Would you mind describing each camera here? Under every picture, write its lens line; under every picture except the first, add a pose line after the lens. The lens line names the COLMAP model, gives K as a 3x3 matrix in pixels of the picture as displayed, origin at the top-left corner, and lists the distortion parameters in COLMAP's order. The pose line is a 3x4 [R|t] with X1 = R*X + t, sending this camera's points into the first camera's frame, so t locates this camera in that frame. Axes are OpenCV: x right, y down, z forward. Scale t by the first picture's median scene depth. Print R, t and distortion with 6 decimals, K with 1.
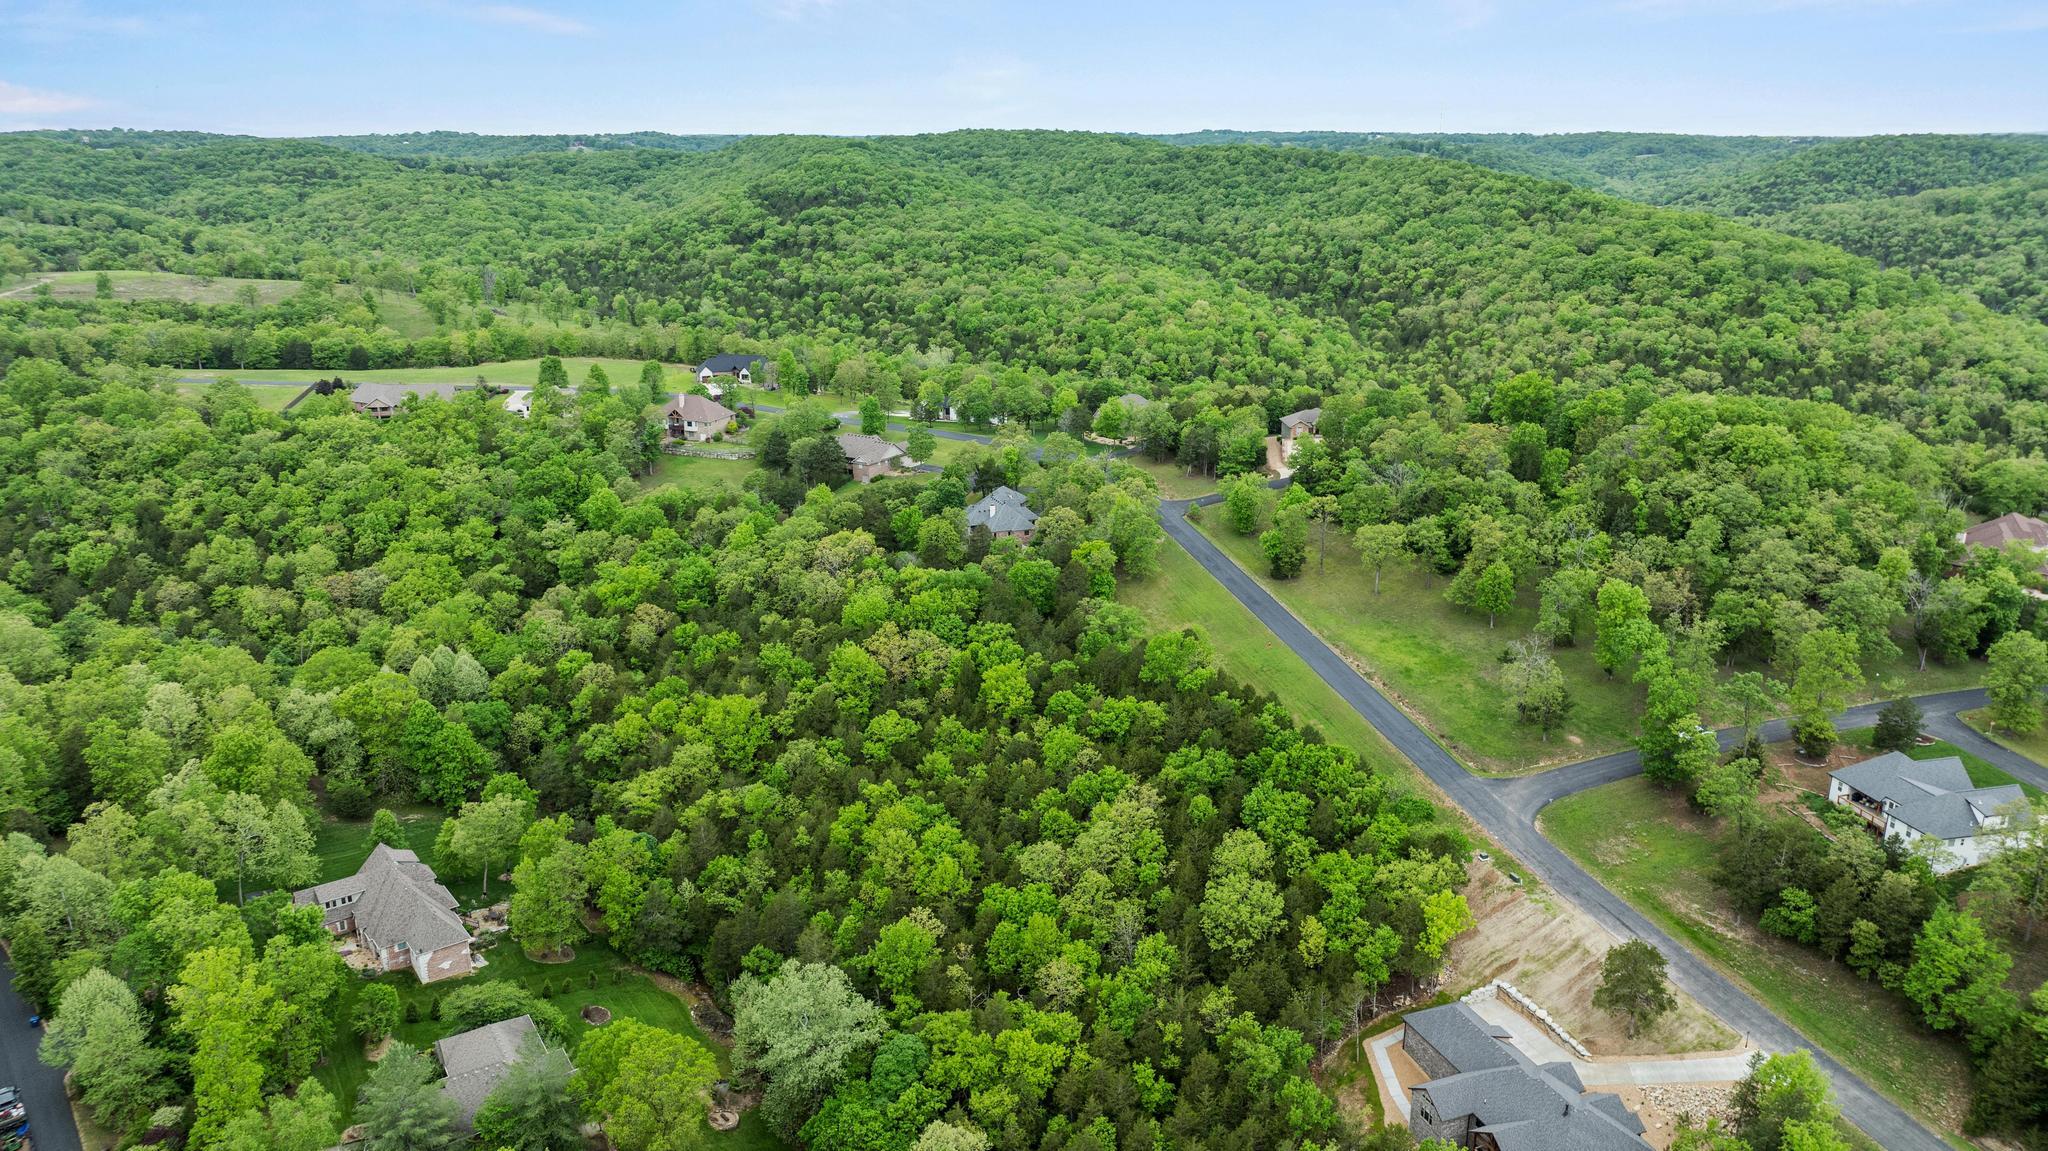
lens RADIAL K [[1458.7, 0, 1024.0], [0, 1458.7, 575.5], [0, 0, 1]] dist [-0.022740, -0.005118]
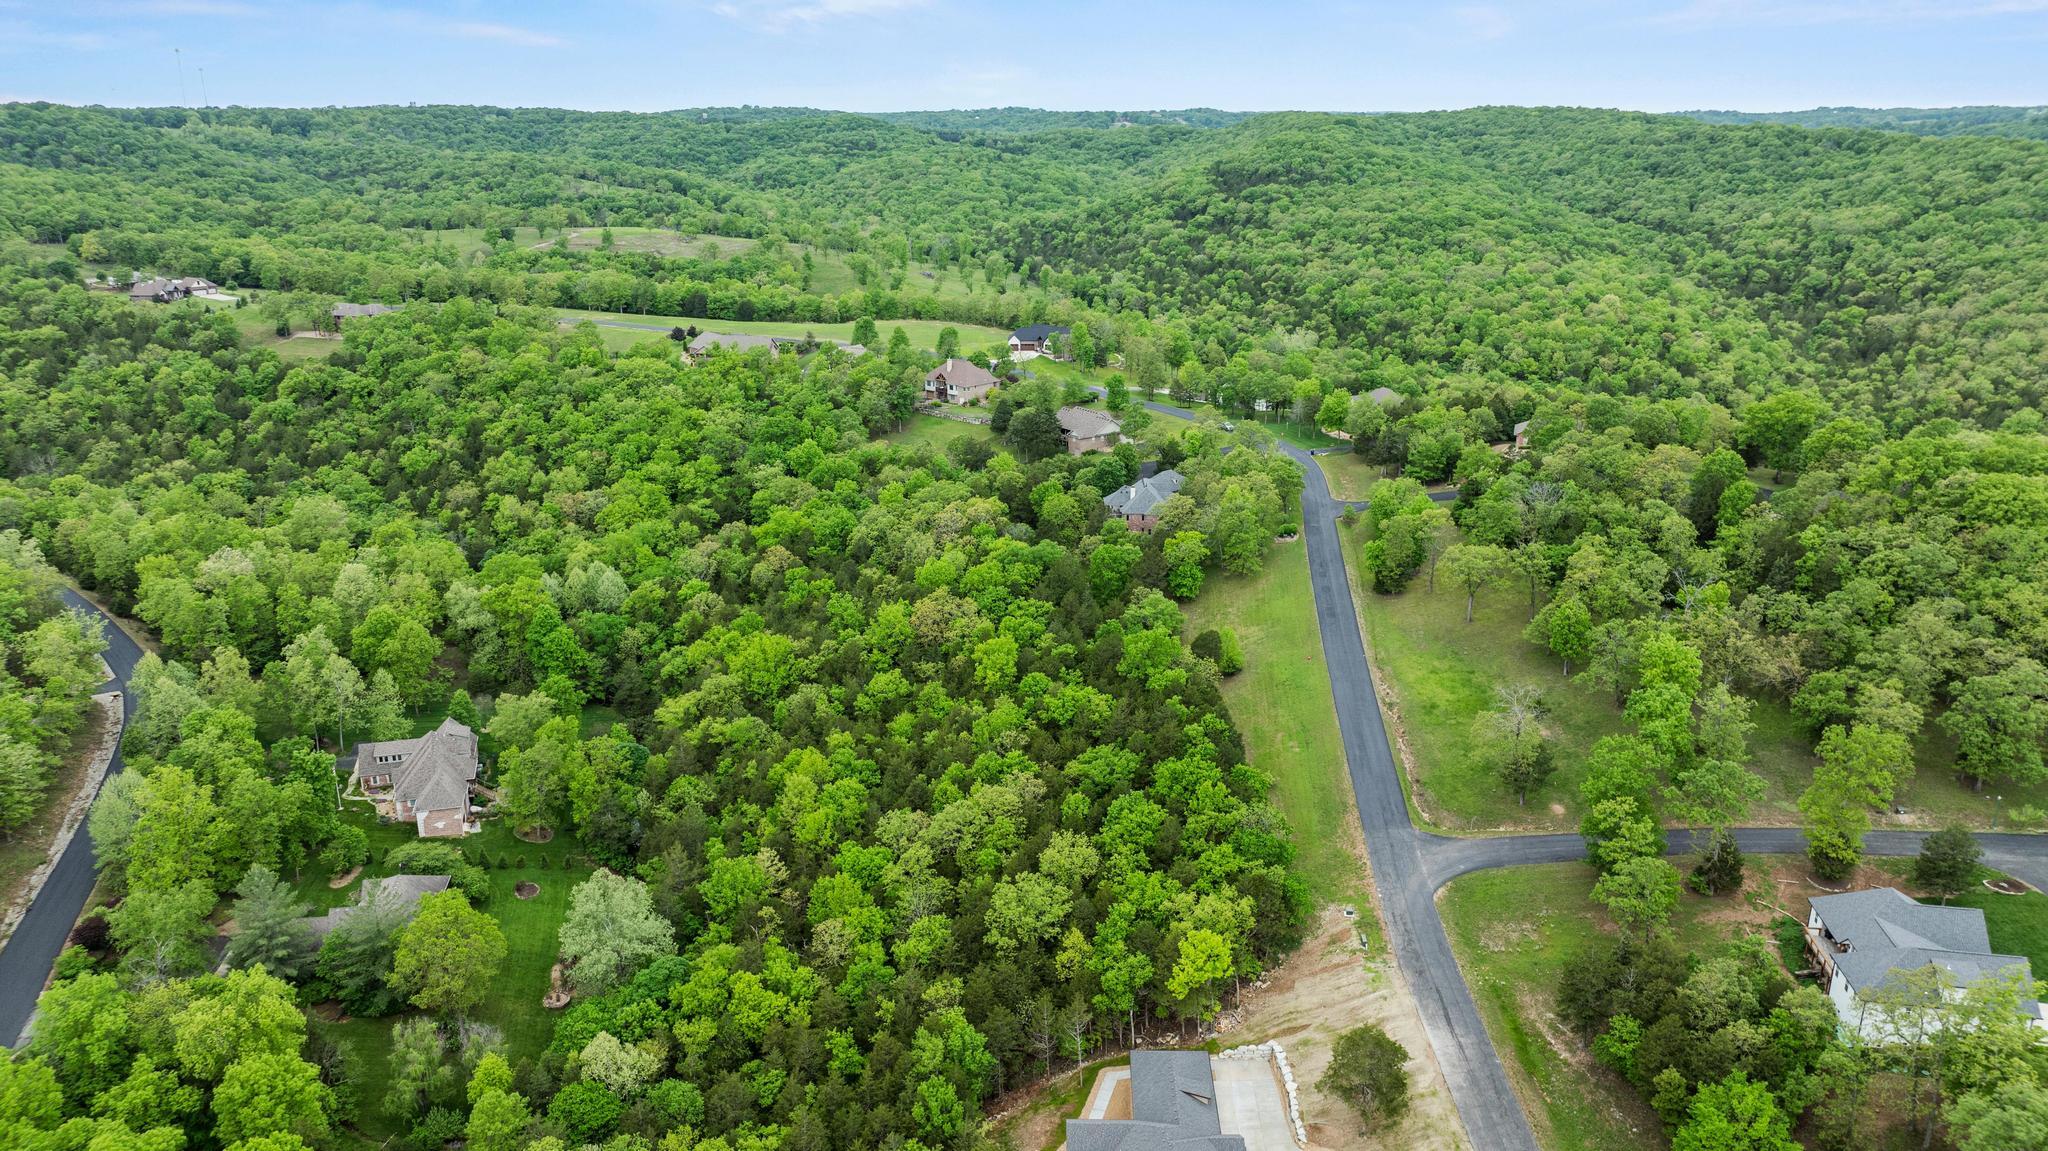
lens RADIAL K [[1449.3, 0, 1024.0], [0, 1449.3, 575.5], [0, 0, 1]] dist [-0.023970, 0.006086]
pose [[0.922892, 0.115179, -0.367429, 0.131470], [-0.109024, 0.993330, 0.037541, -0.008116], [0.369302, 0.005412, 0.929294, 0.025975]]
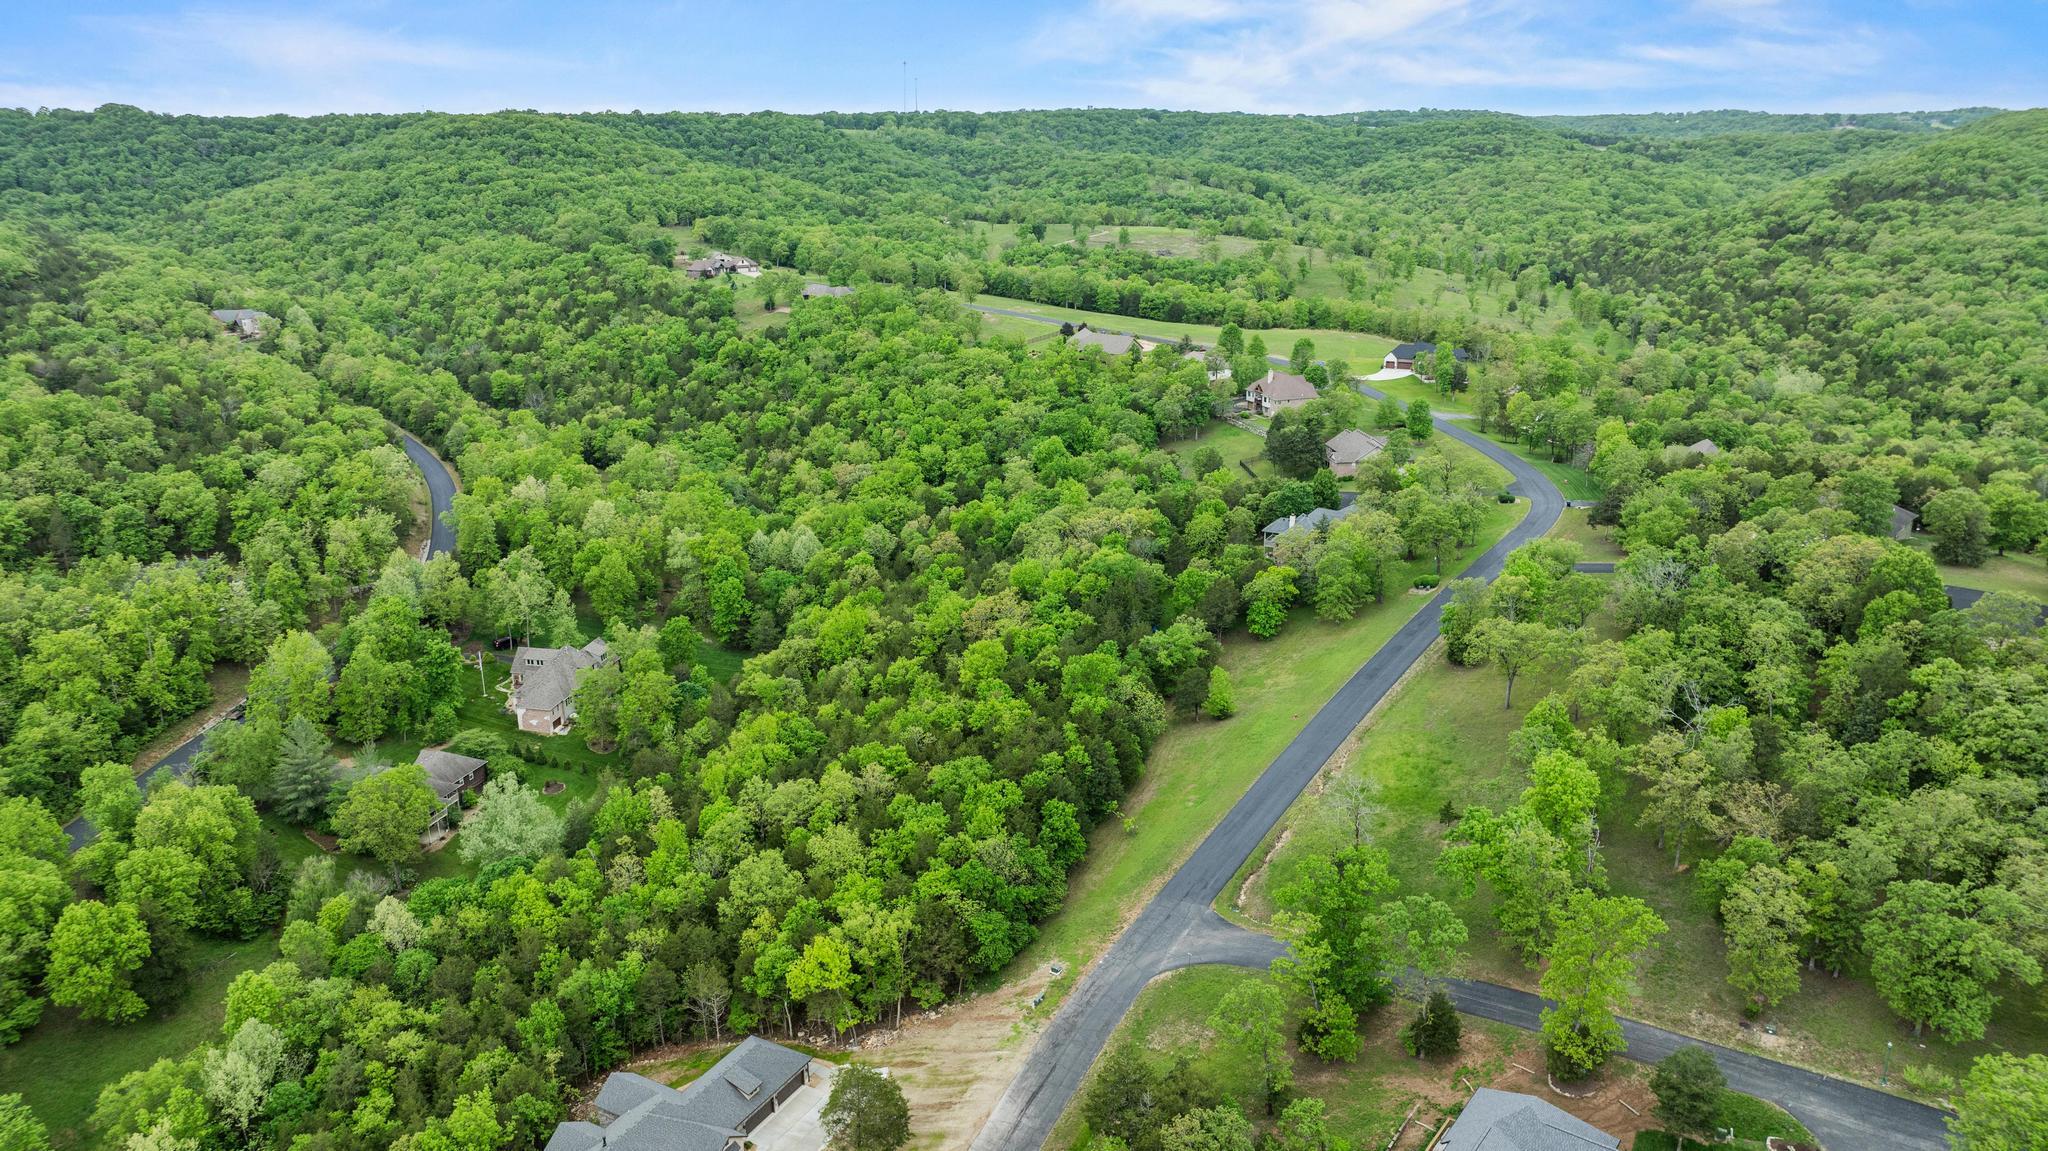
lens RADIAL K [[1458.7, 0, 1024.0], [0, 1458.7, 575.5], [0, 0, 1]] dist [-0.022740, -0.005118]
pose [[0.637010, 0.224910, -0.737316, 0.265314], [-0.214513, 0.970429, 0.110688, -0.036276], [0.740407, 0.087655, 0.666419, 0.120446]]
